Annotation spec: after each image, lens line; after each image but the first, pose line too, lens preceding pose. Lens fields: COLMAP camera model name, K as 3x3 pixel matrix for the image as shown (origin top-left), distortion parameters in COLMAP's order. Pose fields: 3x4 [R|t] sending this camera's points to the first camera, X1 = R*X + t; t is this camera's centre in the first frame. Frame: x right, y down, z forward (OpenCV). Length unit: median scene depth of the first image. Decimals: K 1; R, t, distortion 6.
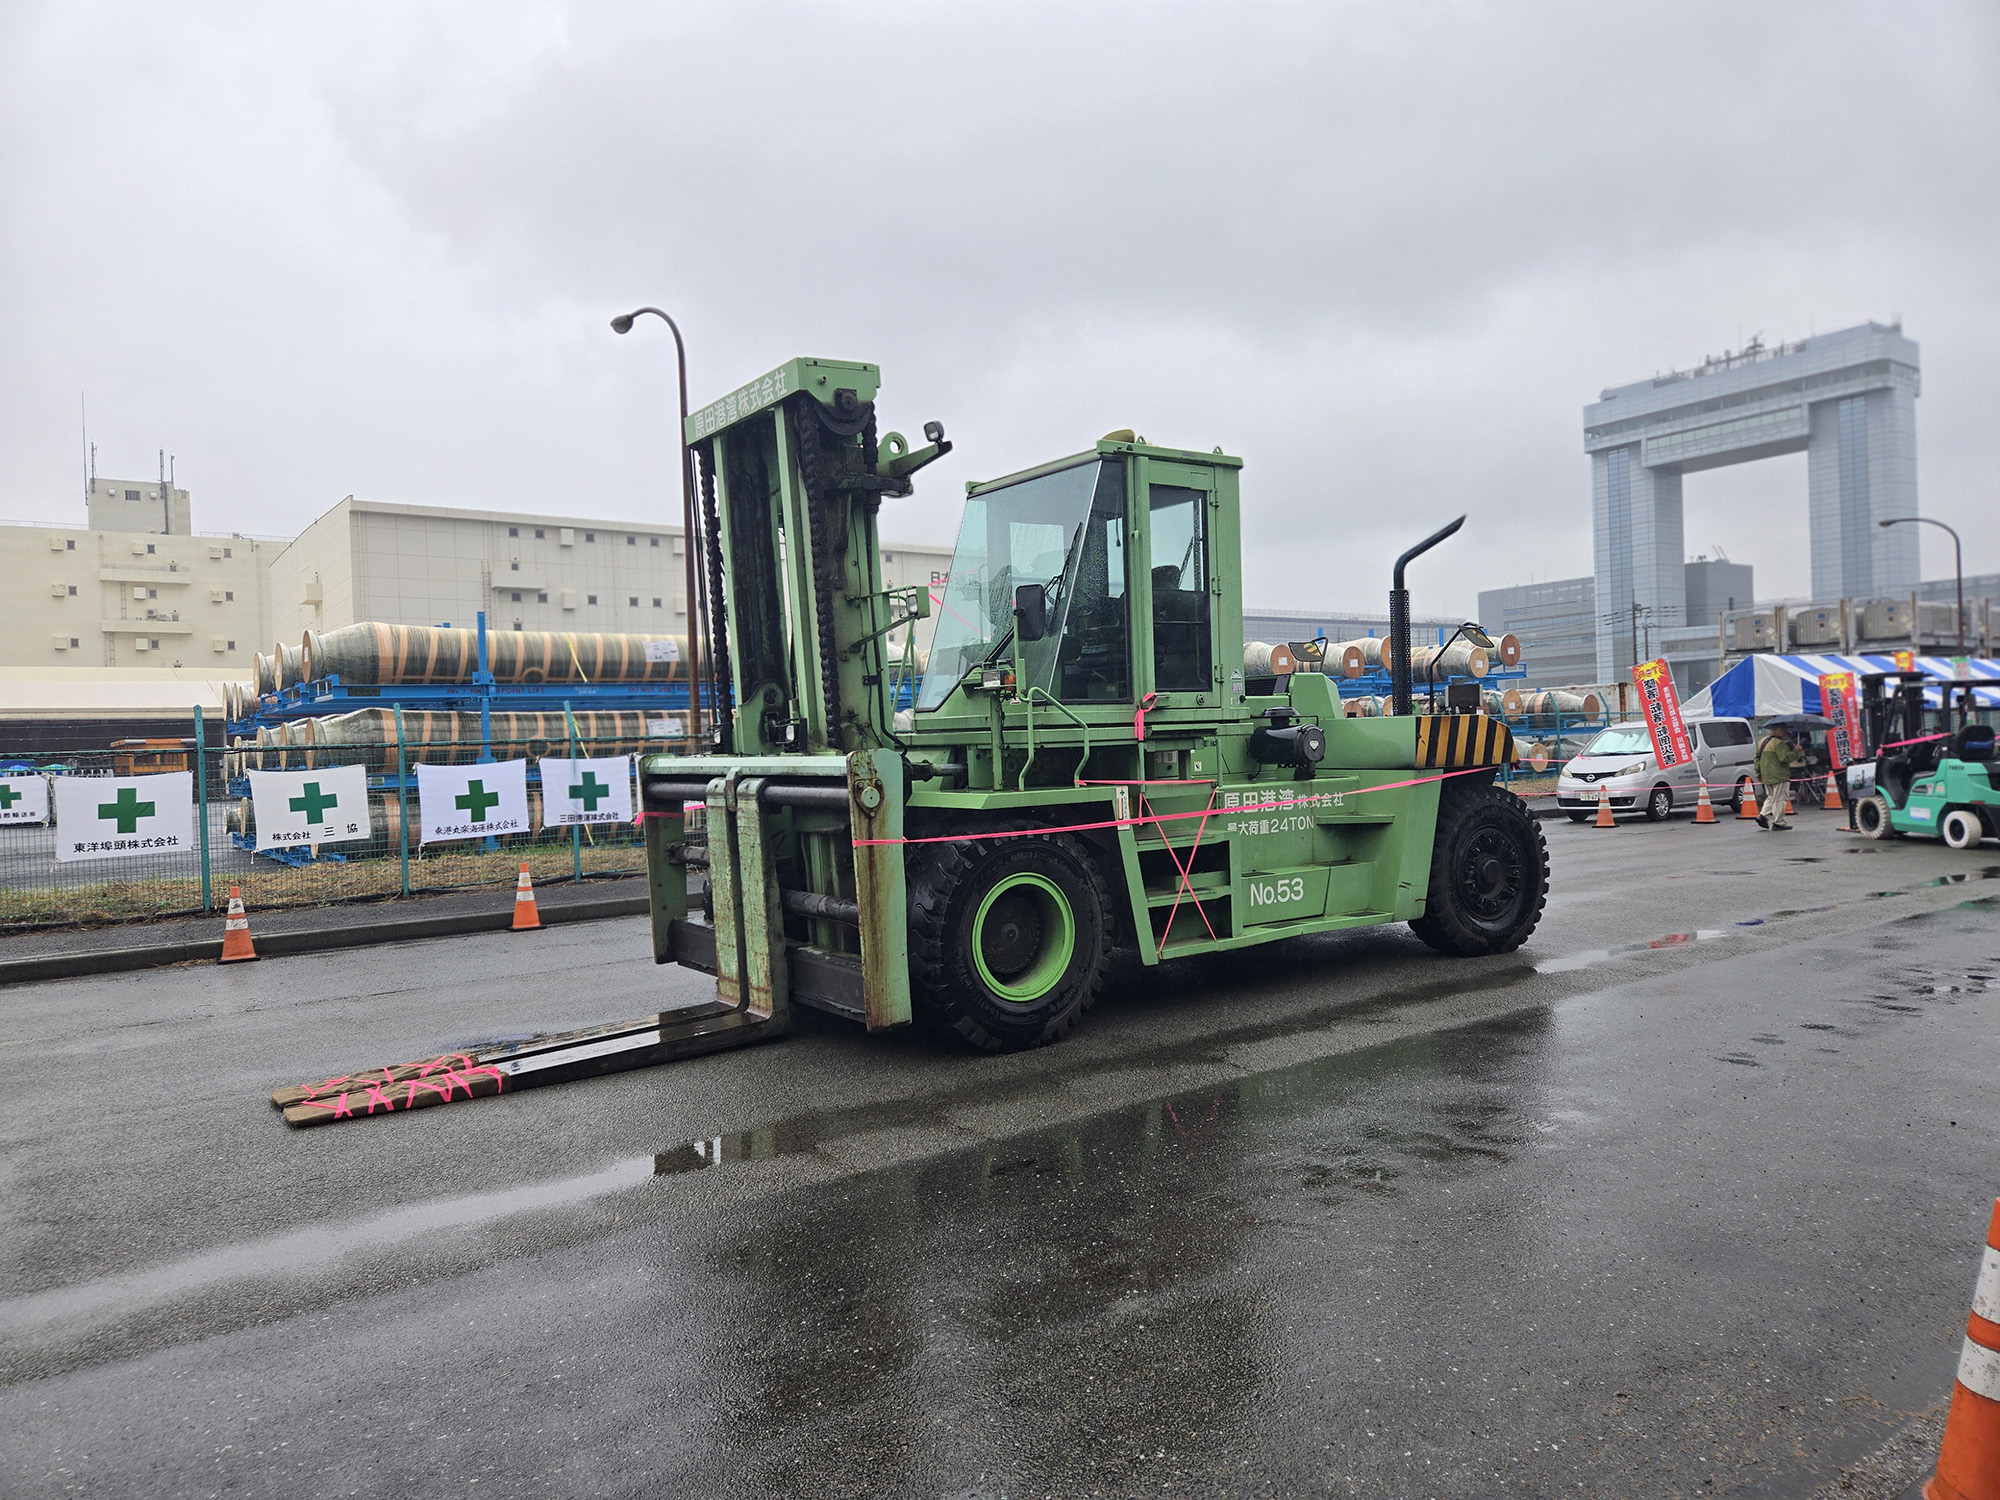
lens RADIAL K [[1338.8, 0, 1000.0], [0, 1338.8, 750.0], [0, 0, 1]] dist [0.093221, -0.087089]
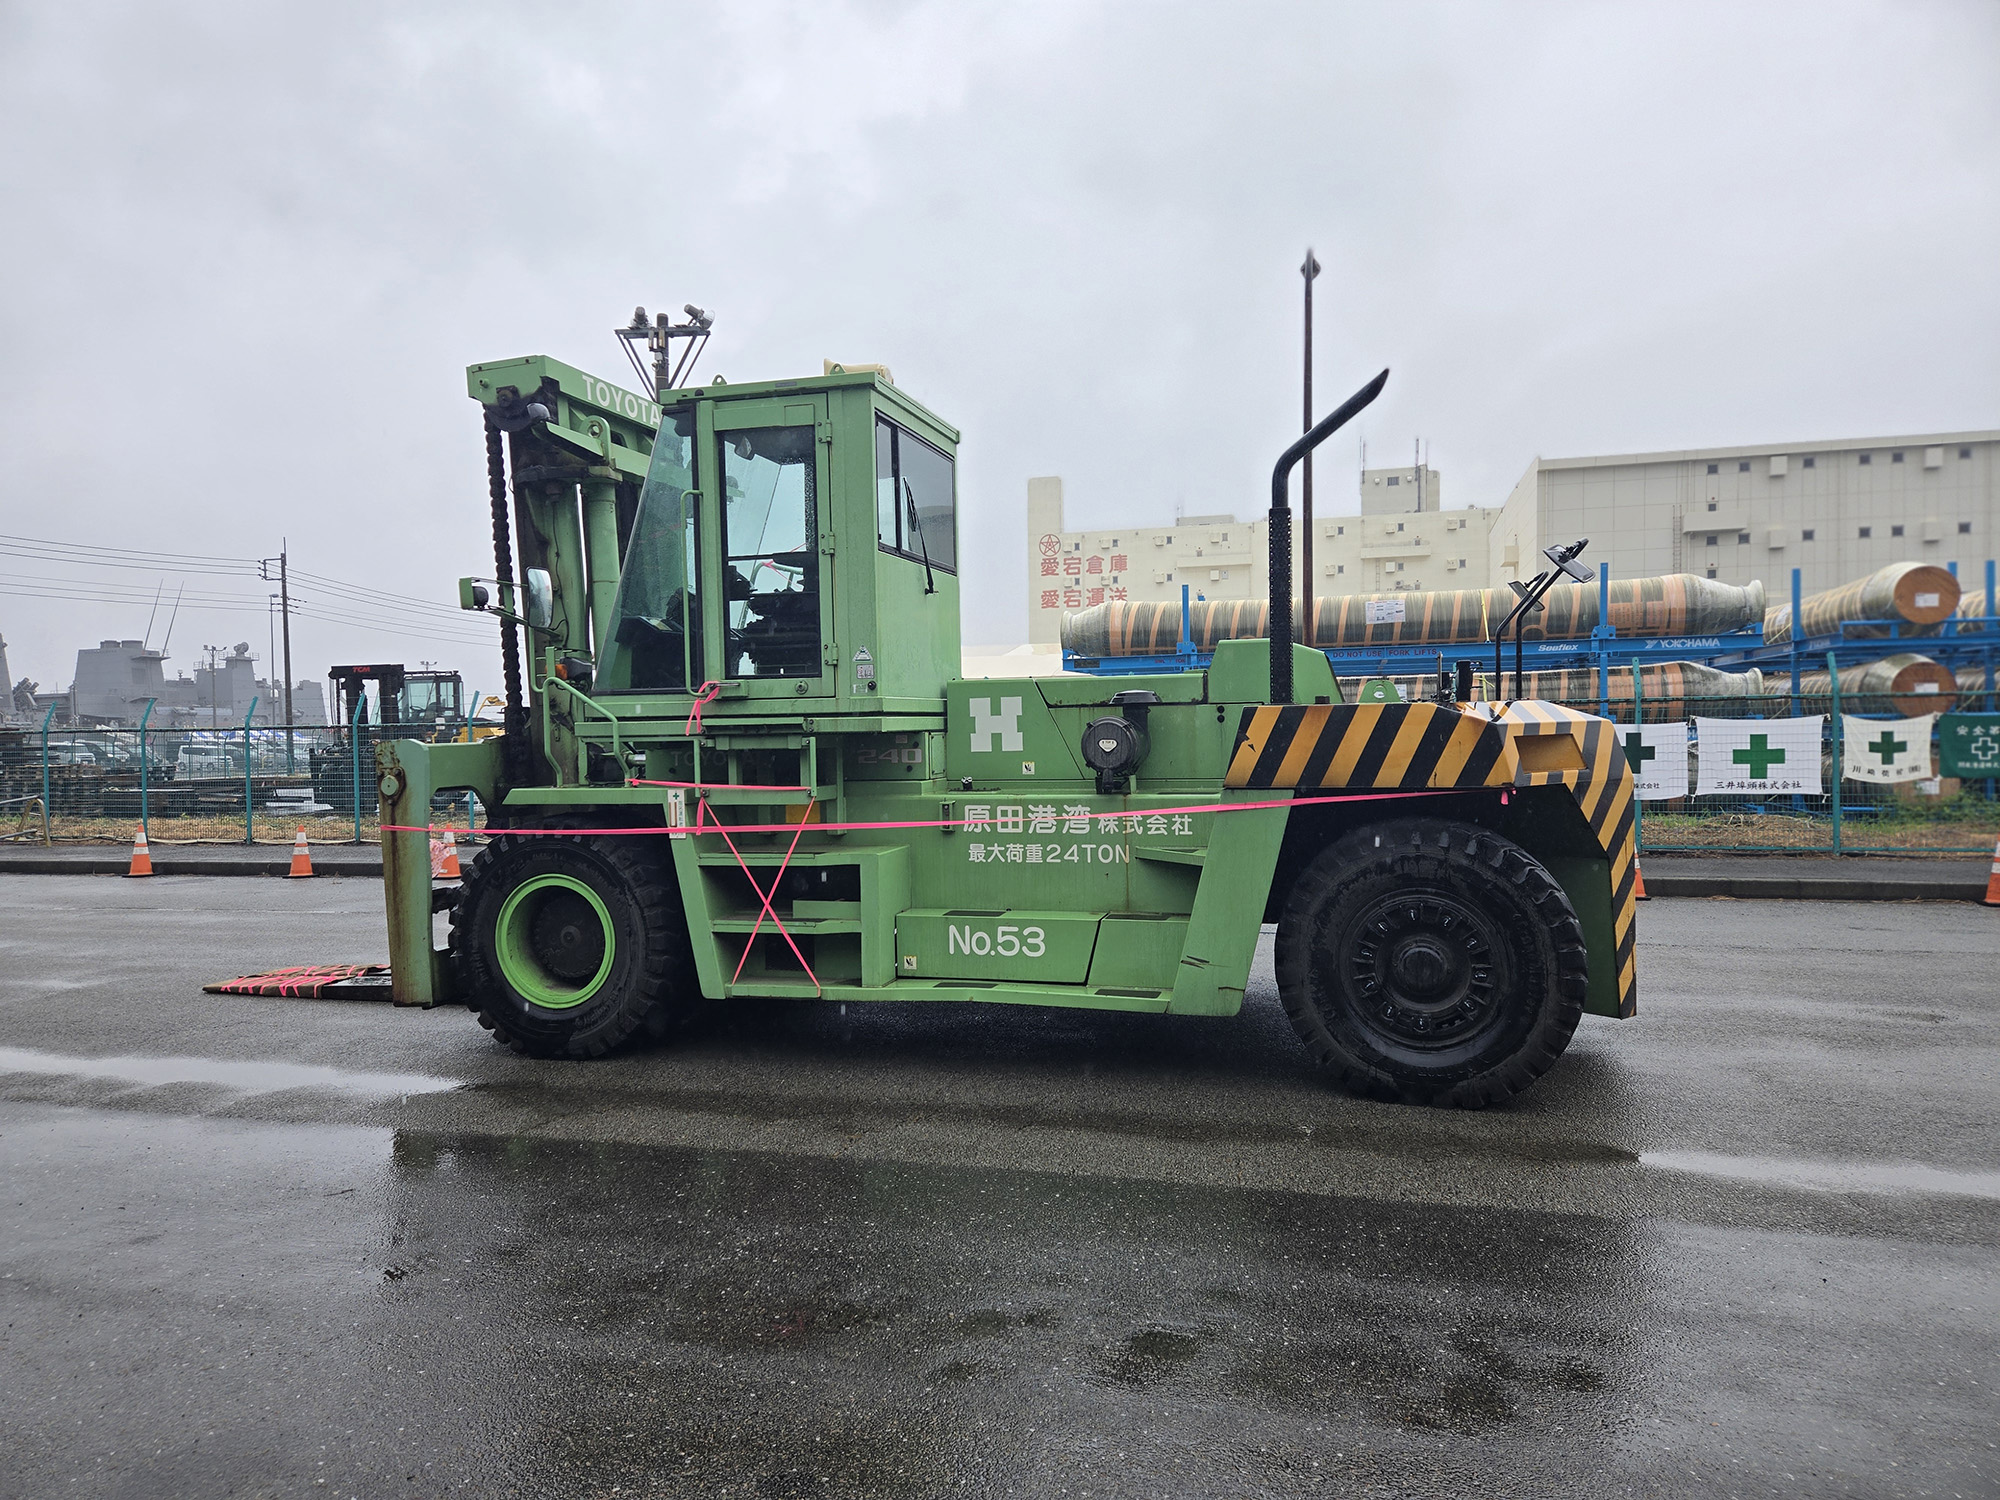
lens RADIAL K [[1338.8, 0, 1000.0], [0, 1338.8, 750.0], [0, 0, 1]] dist [0.093221, -0.087089]
pose [[0.617550, 0.036811, -0.785670, 0.721970], [-0.009951, 0.999190, 0.038993, -0.027271], [0.786468, -0.016261, 0.617416, 0.496394]]
